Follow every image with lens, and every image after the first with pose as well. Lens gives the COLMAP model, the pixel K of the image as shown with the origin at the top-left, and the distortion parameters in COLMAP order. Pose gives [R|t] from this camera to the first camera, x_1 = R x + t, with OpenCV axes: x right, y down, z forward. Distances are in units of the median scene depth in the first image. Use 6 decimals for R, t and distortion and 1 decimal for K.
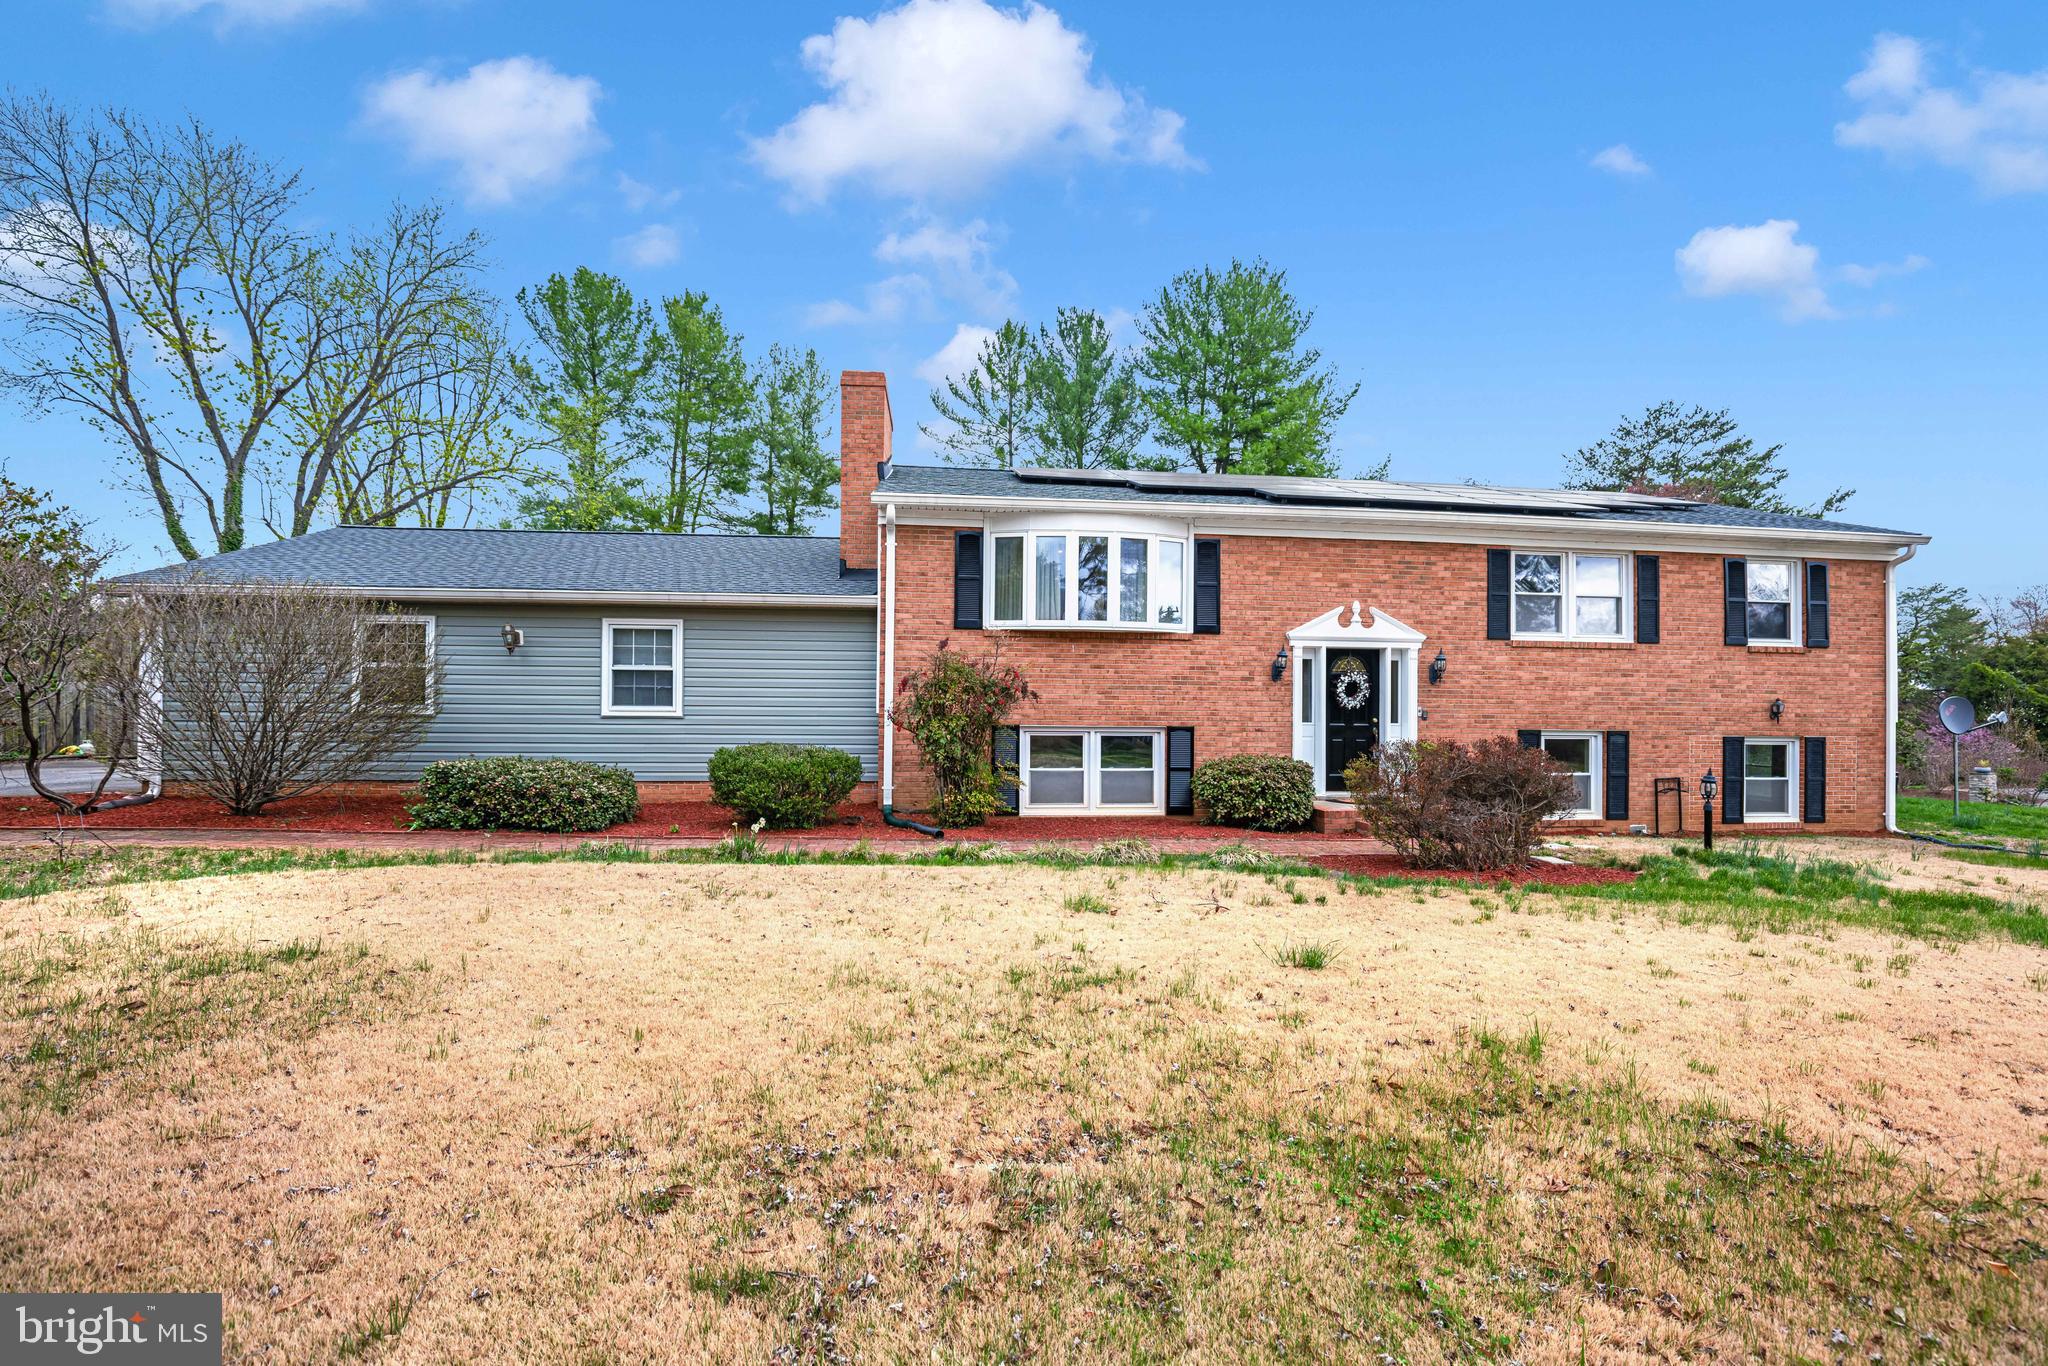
lens RADIAL K [[946.0, 0, 998.7], [0, 946.0, 726.4], [0, 0, 1]] dist [-0.027292, 0.003846]
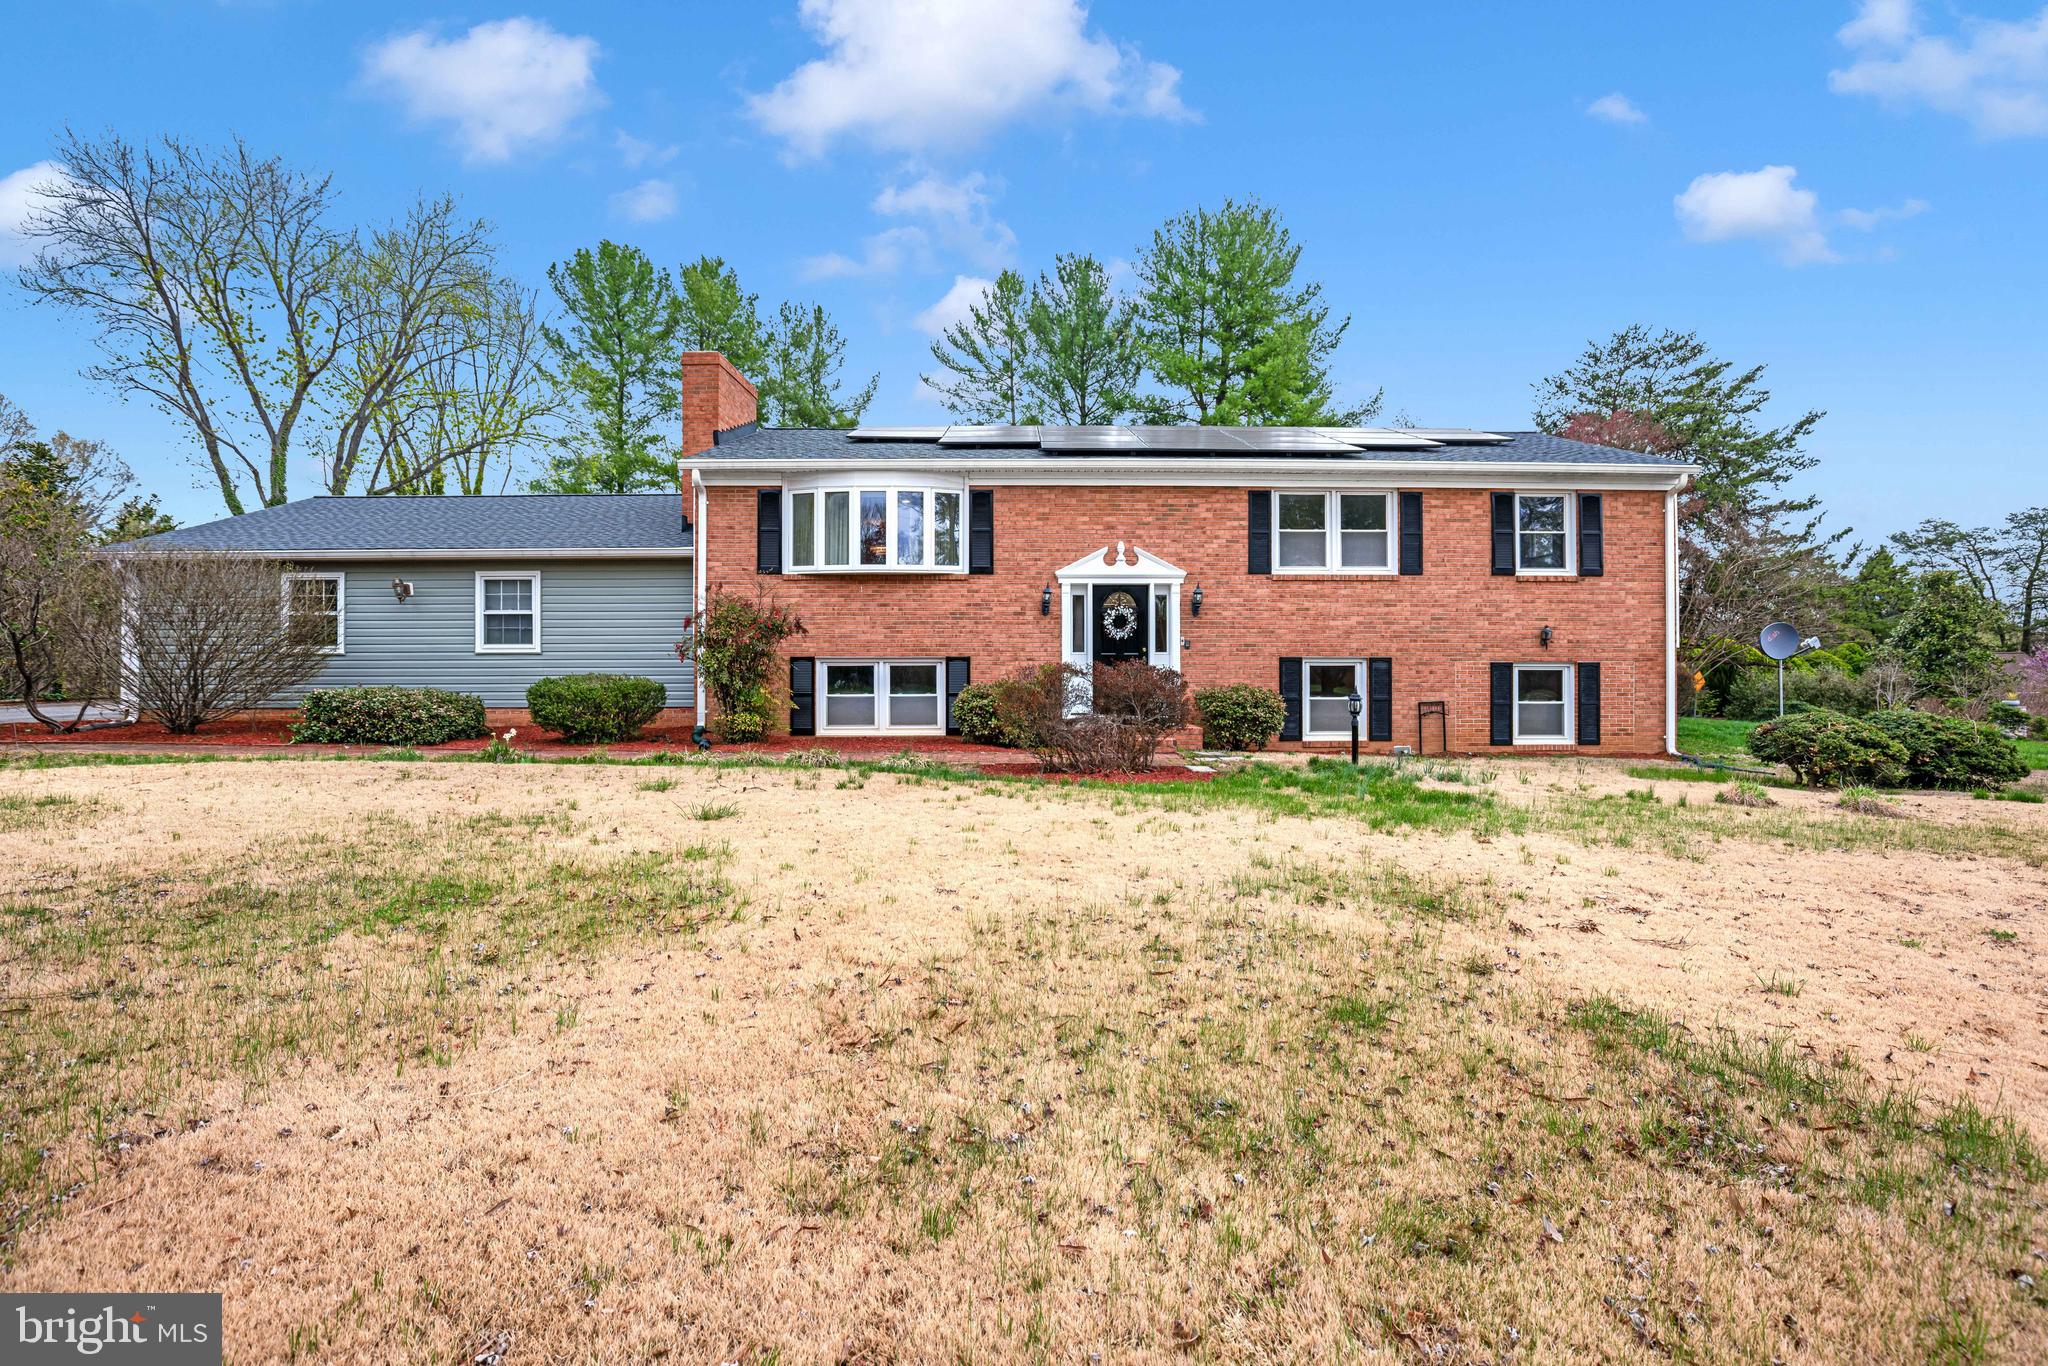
lens RADIAL K [[946.0, 0, 953.9], [0, 946.0, 668.5], [0, 0, 1]] dist [-0.027292, 0.003846]
pose [[0.994546, -0.008582, -0.103947, 0.282316], [0.008432, 0.999963, -0.001890, 0.014520], [0.103960, 0.001004, 0.994581, -0.111964]]
